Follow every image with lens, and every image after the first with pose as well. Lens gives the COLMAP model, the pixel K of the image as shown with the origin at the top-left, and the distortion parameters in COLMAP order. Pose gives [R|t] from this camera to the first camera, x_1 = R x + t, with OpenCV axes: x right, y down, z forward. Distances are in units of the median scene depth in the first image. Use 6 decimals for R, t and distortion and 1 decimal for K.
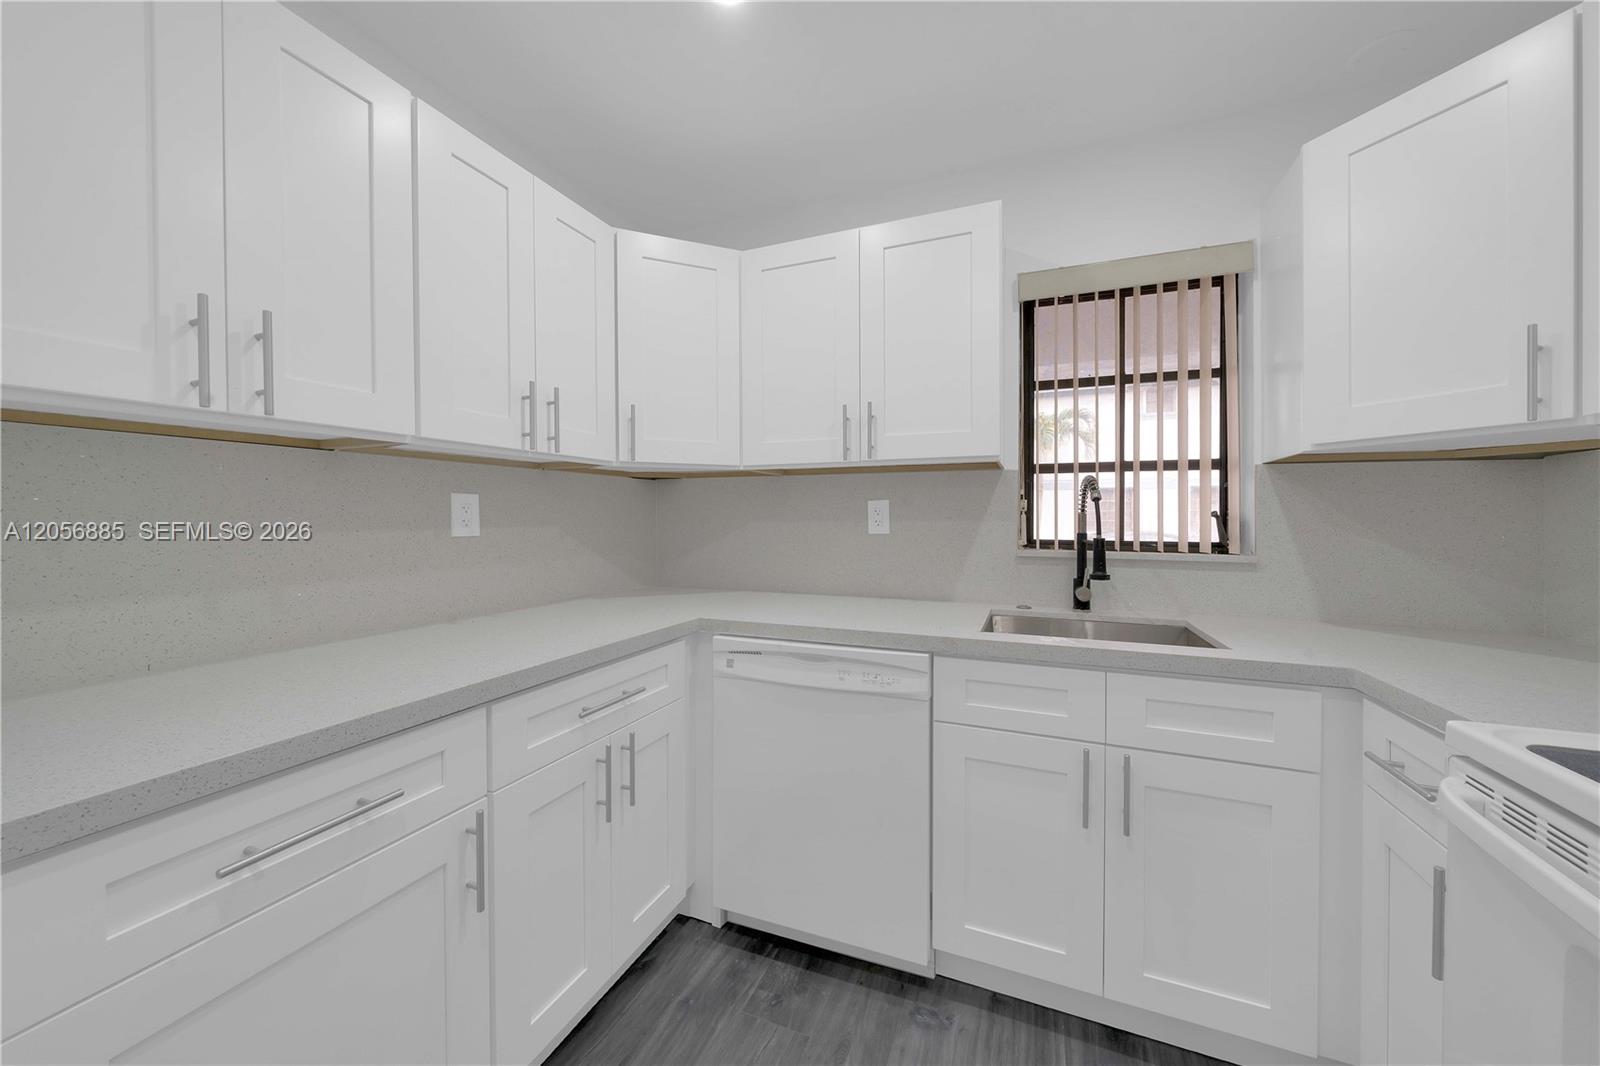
lens RADIAL K [[587.0, 0, 747.5], [0, 587.0, 522.3], [0, 0, 1]] dist [-0.004941, -0.000074]
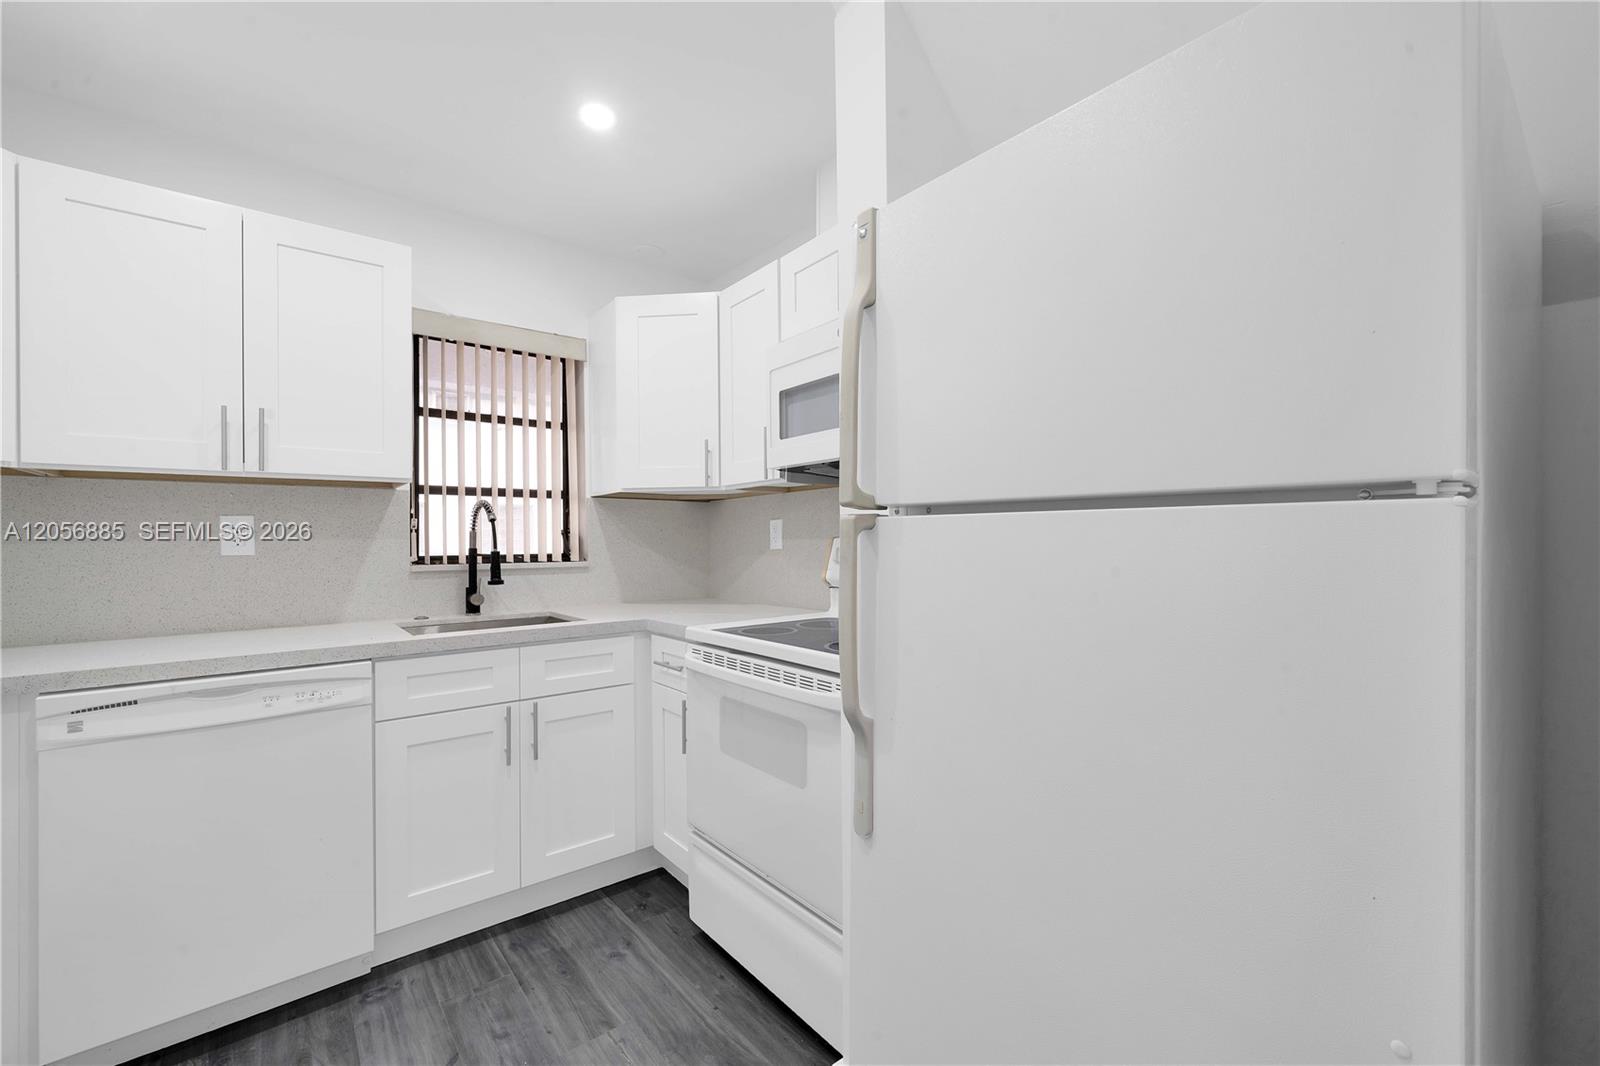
lens RADIAL K [[688.5, 0, 810.2], [0, 688.5, 538.4], [0, 0, 1]] dist [-0.003221, 0.001065]
pose [[0.464403, -0.007451, 0.885592, -0.407544], [0.012757, 0.999917, 0.001723, 0.005920], [-0.885532, 0.010497, 0.464460, -0.288839]]
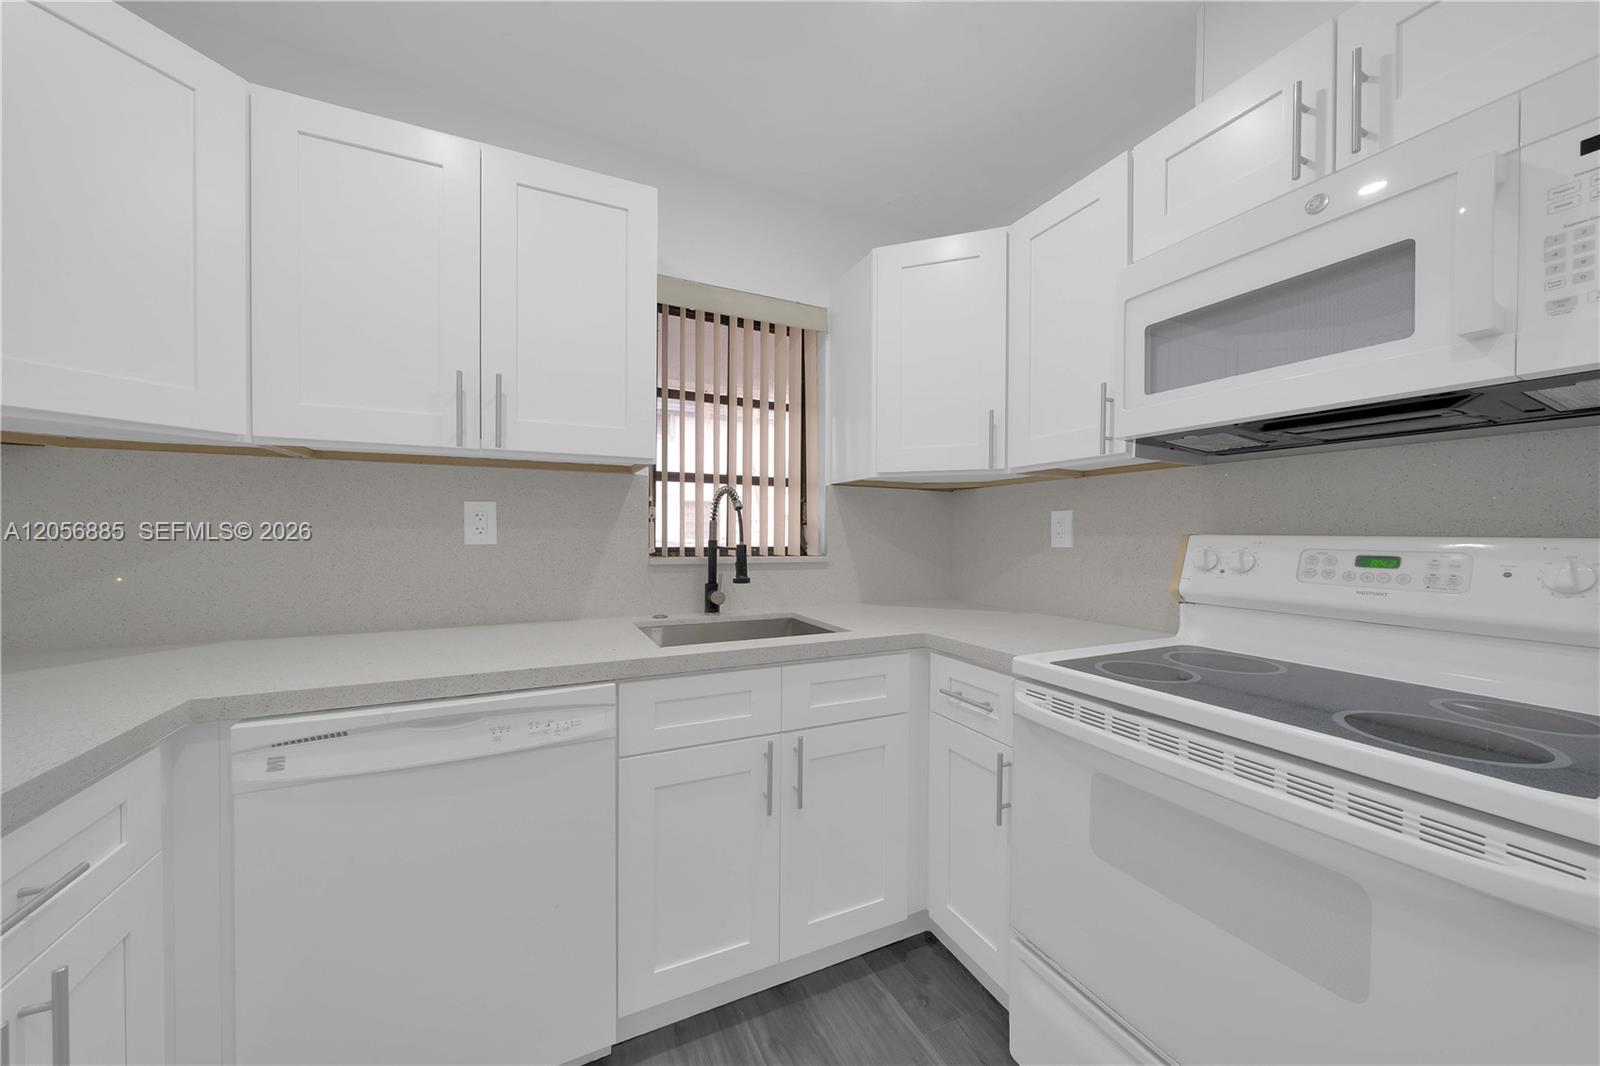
lens RADIAL K [[598.7, 0, 840.8], [0, 598.7, 539.4], [0, 0, 1]] dist [-0.003487, 0.000483]
pose [[0.620245, -0.011101, 0.784329, -0.159803], [-0.000491, 0.999894, 0.014540, 0.001287], [-0.784408, -0.009403, 0.620174, 0.184276]]
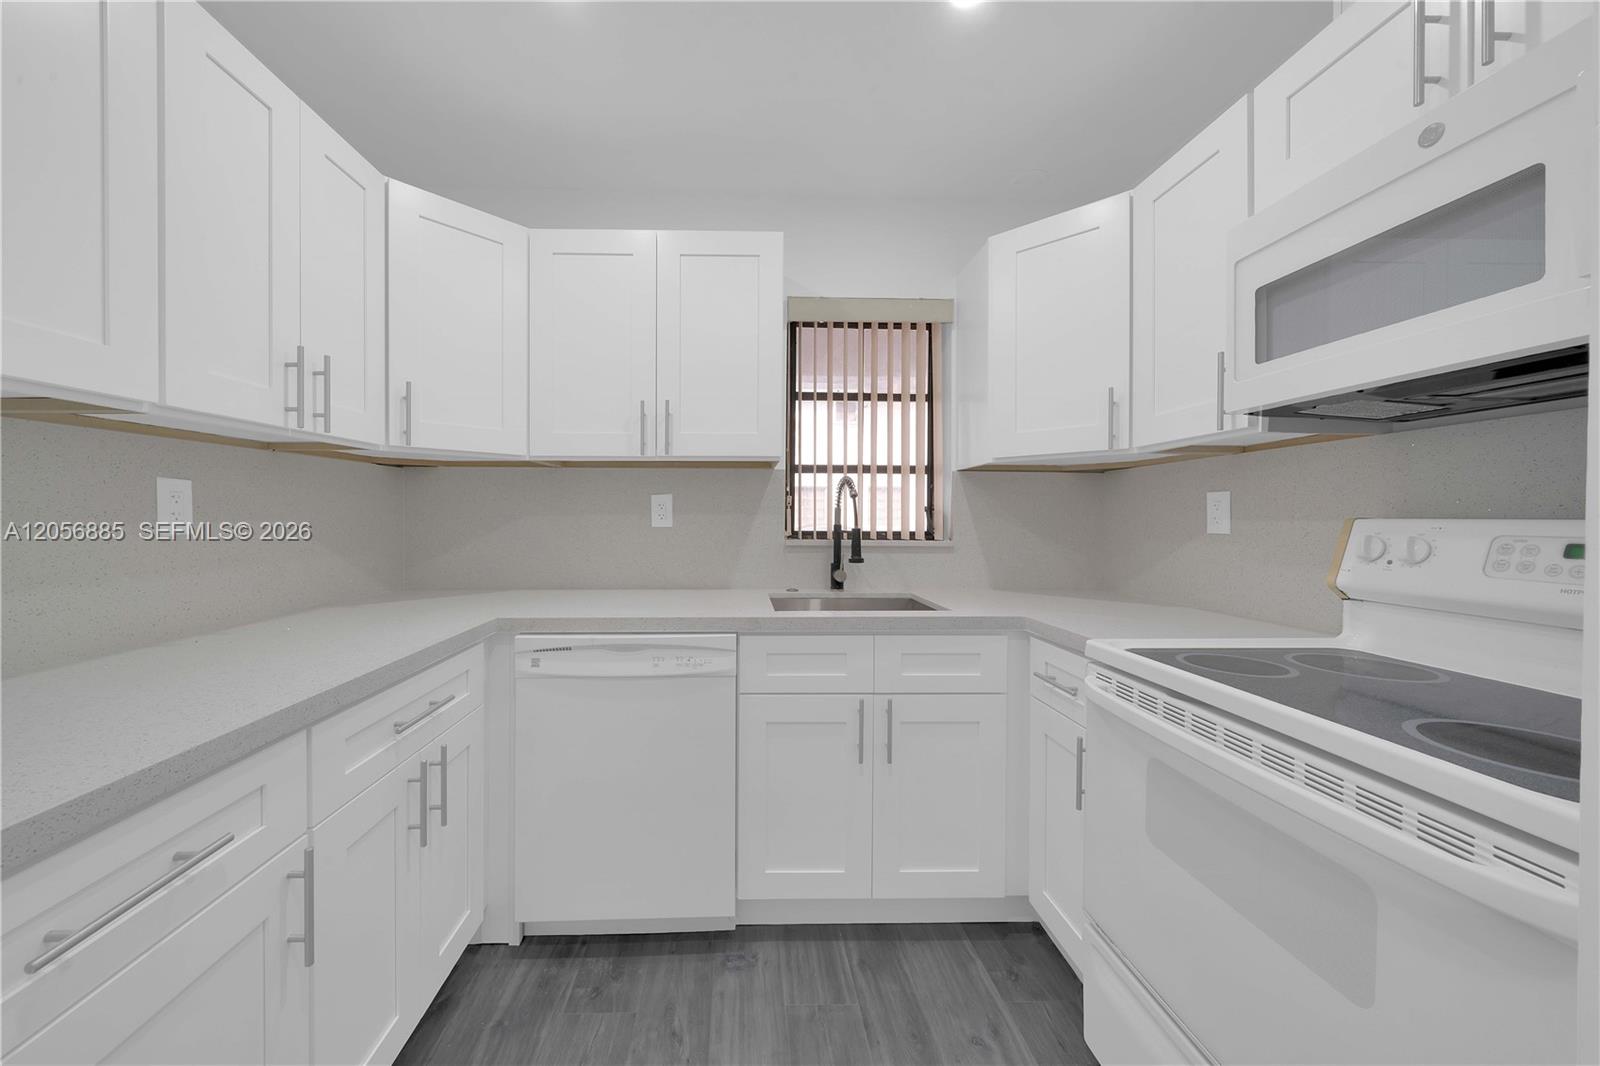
lens RADIAL K [[611.9, 0, 735.5], [0, 611.9, 520.4], [0, 0, 1]] dist [-0.001108, -0.000942]
pose [[0.909148, -0.003212, 0.416461, -0.160175], [0.001481, 0.999989, 0.004478, 0.004659], [-0.416470, -0.003454, 0.909143, -0.045873]]
